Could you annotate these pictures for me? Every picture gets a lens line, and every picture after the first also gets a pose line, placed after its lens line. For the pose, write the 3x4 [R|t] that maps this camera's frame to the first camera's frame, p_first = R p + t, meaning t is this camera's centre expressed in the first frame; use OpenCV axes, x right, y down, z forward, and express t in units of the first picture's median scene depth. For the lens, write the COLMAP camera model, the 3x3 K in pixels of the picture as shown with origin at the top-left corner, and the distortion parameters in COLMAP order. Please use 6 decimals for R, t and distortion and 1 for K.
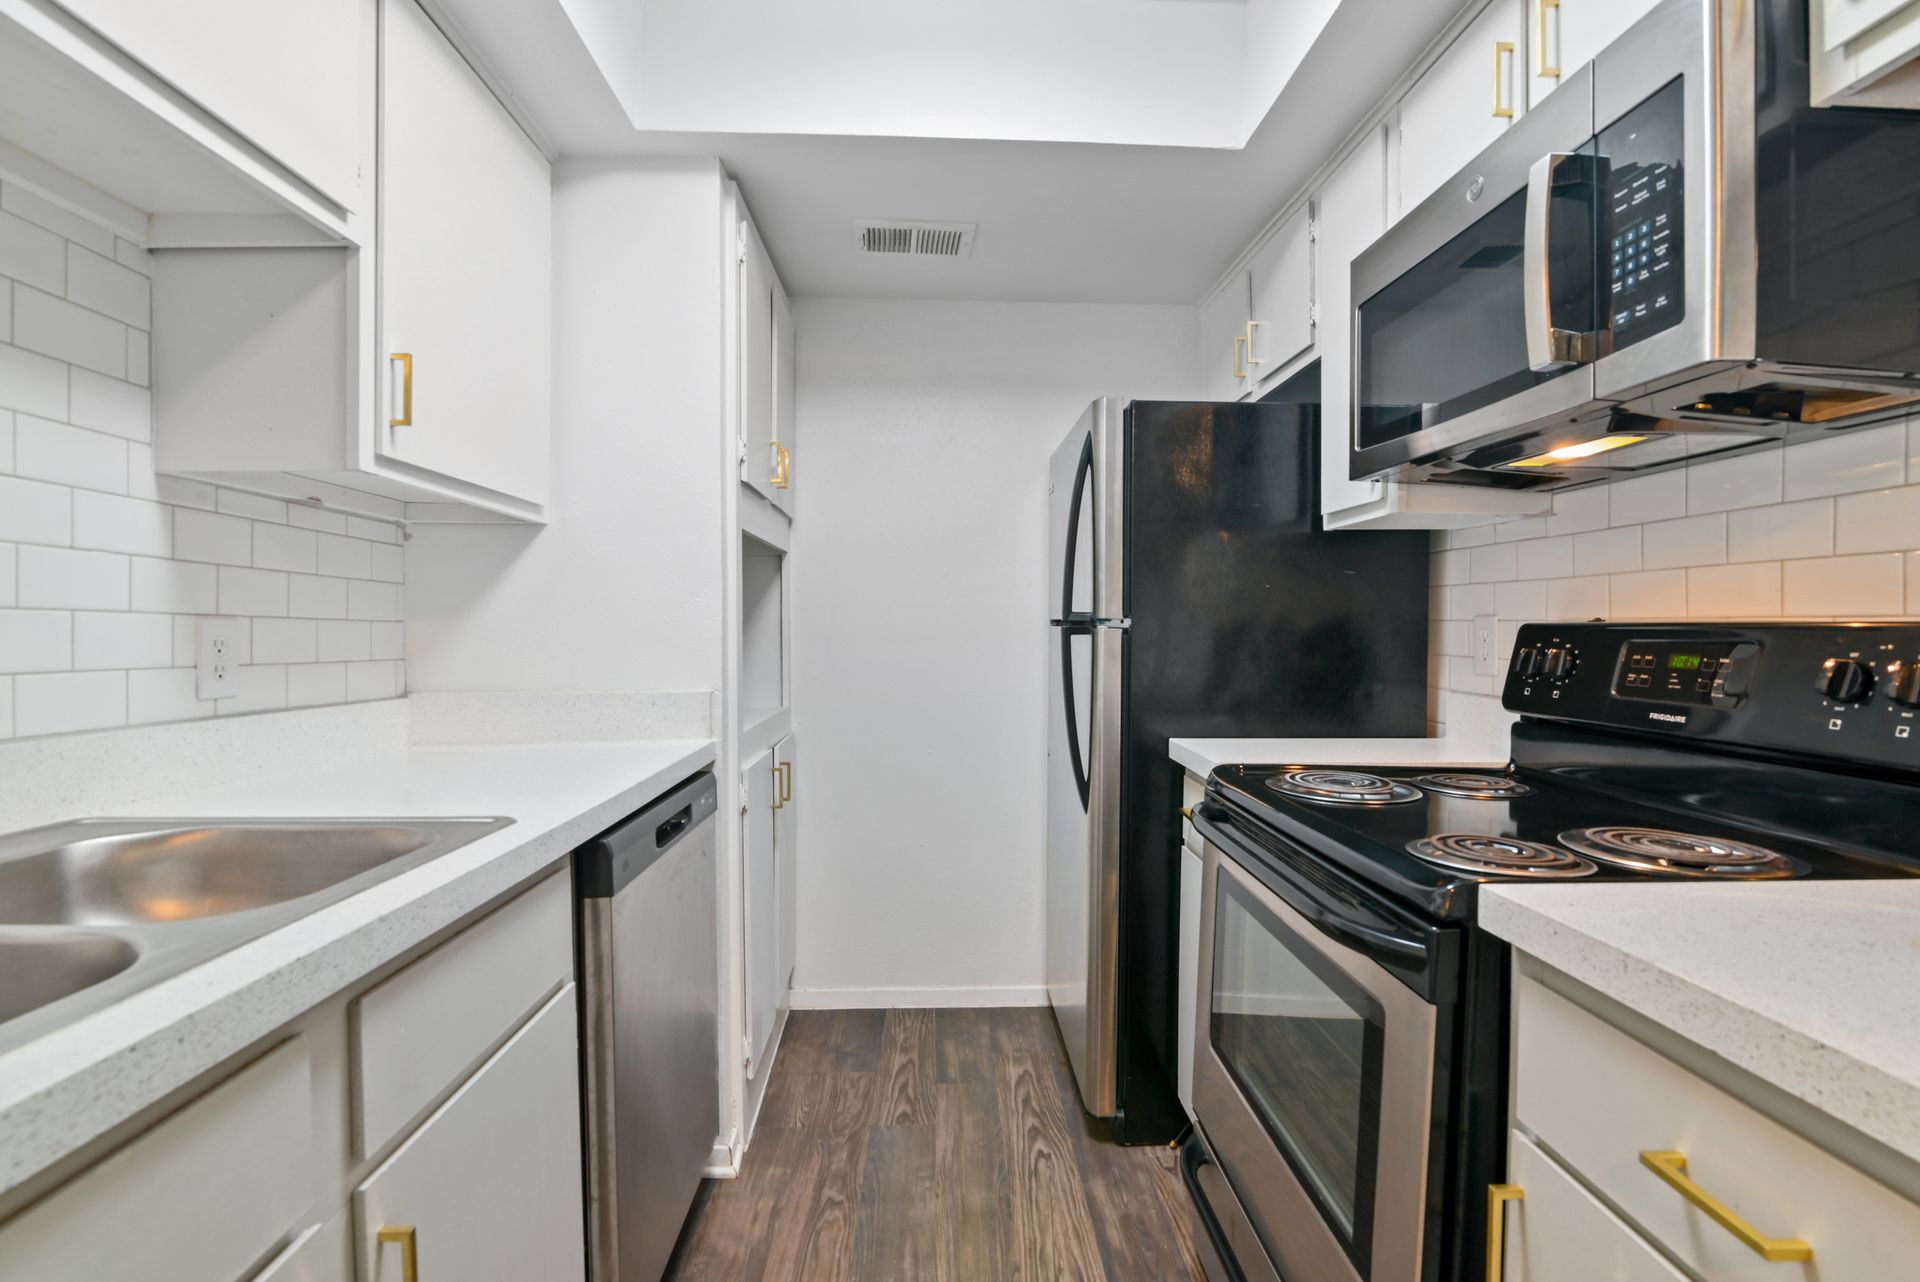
lens RADIAL K [[886.3, 0, 965.6], [0, 886.3, 636.1], [0, 0, 1]] dist [-0.006601, -0.000258]
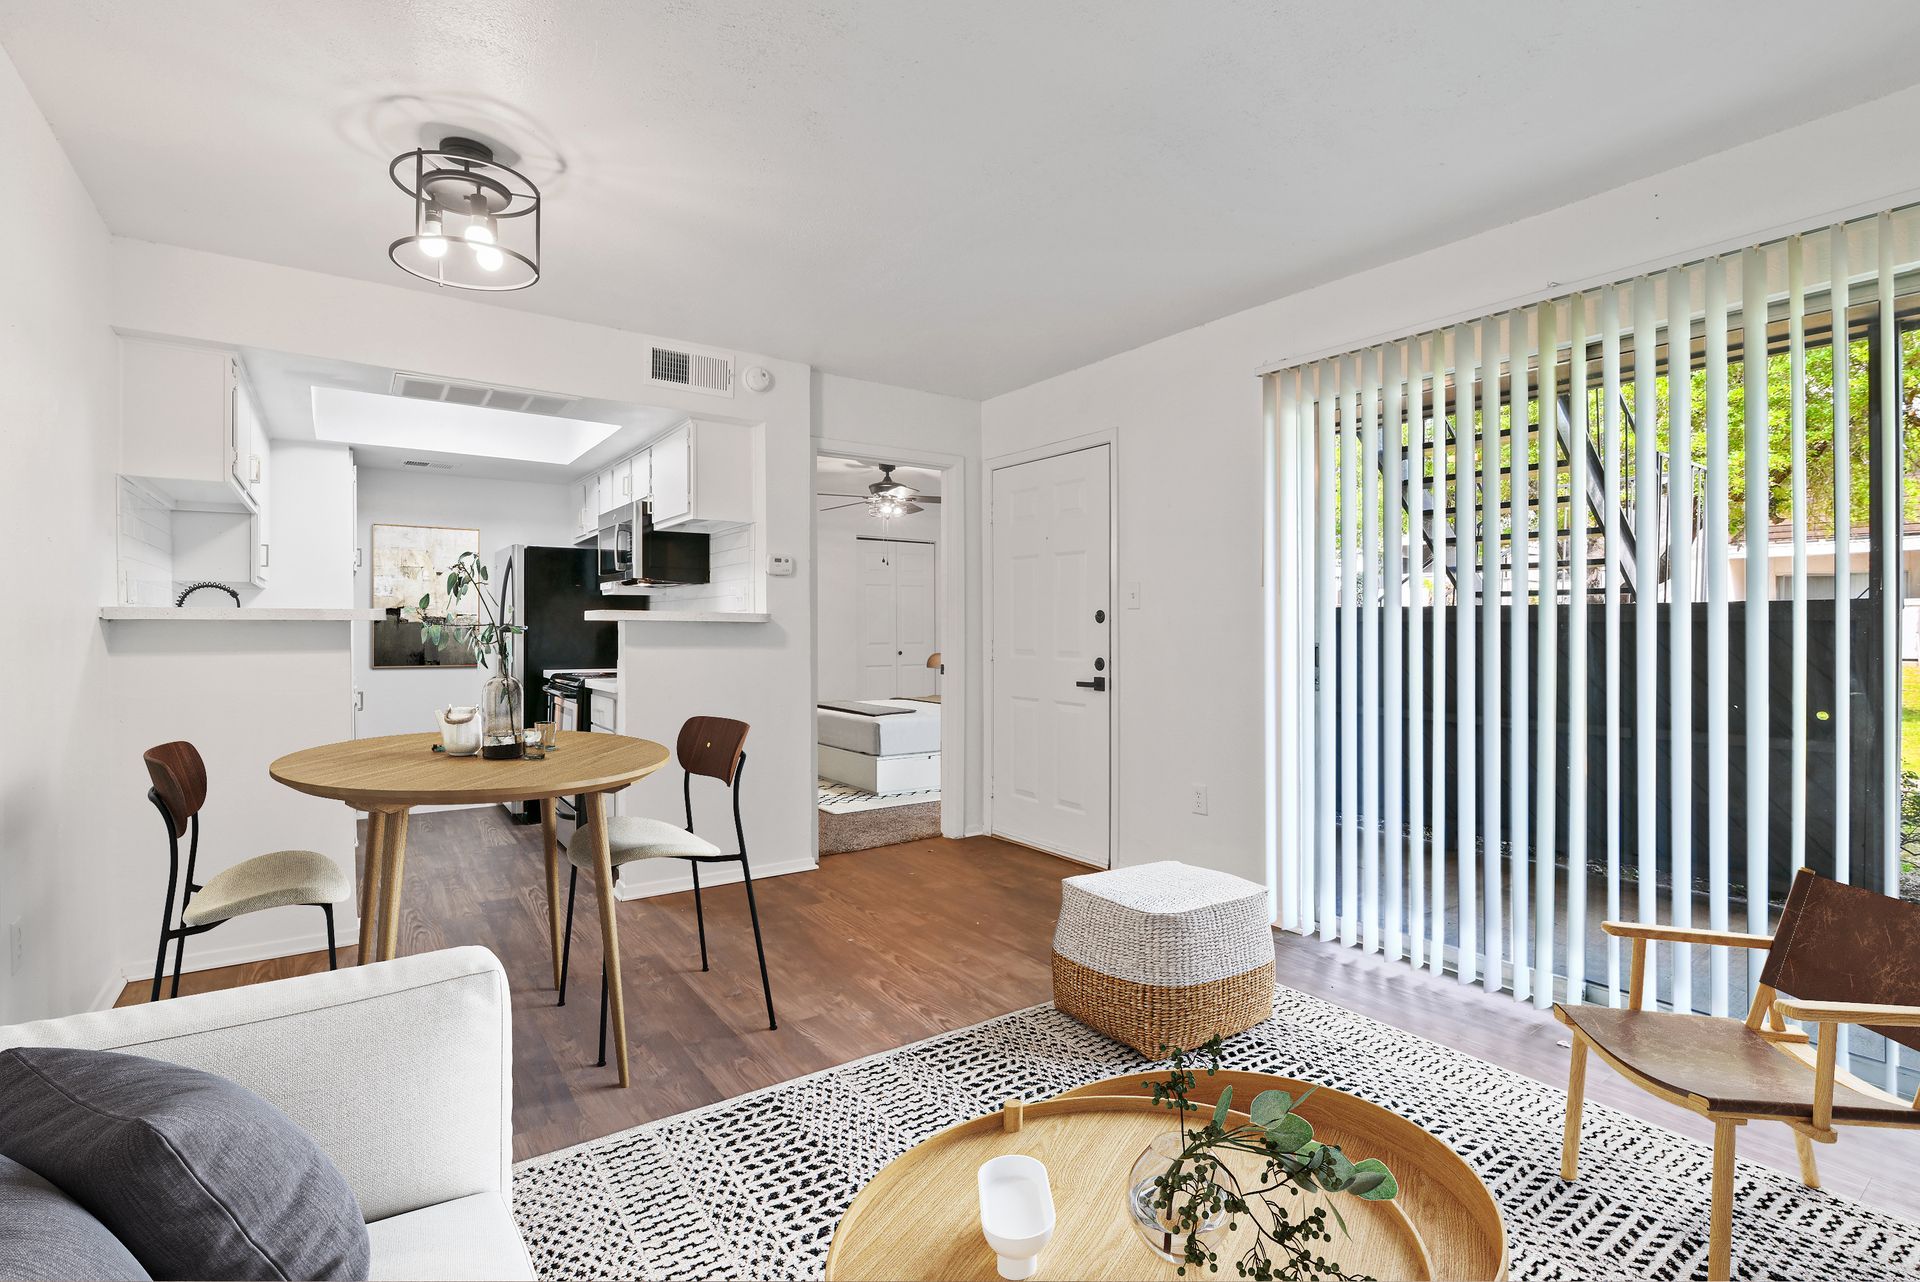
lens RADIAL K [[886.3, 0, 943.0], [0, 886.3, 628.3], [0, 0, 1]] dist [-0.006601, -0.000258]
pose [[0.846422, -0.001514, 0.532511, -0.197279], [0.006703, 0.999947, -0.007811, 0.017231], [-0.532471, 0.010180, 0.846387, -2.171329]]
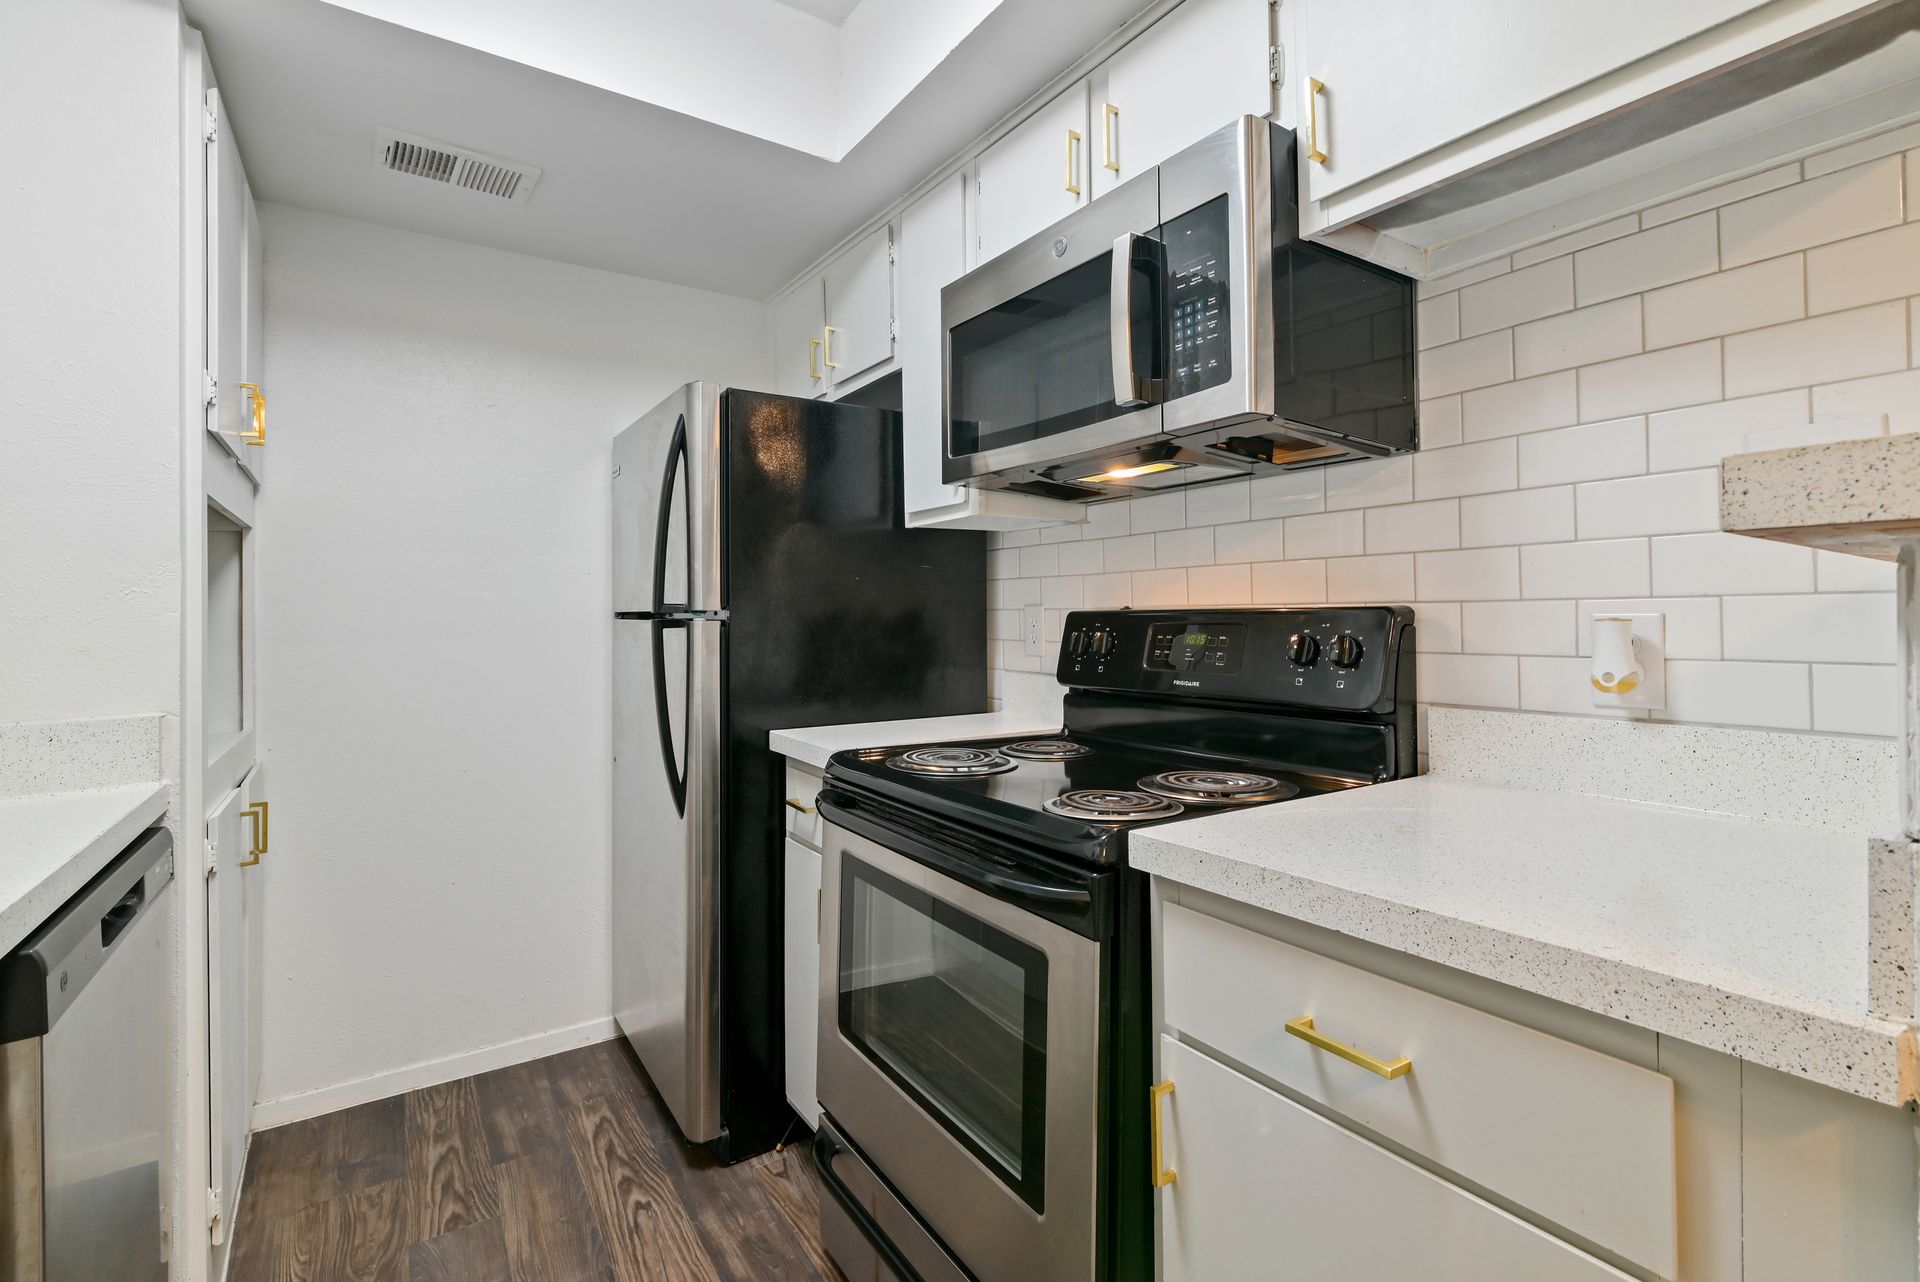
lens RADIAL K [[881.6, 0, 952.3], [0, 881.6, 598.9], [0, 0, 1]] dist [0.009910, -0.000764]
pose [[0.859389, -0.001787, 0.511319, -0.111566], [0.018530, 0.999446, -0.027651, -0.000986], [-0.510986, 0.033238, 0.858946, 0.045390]]
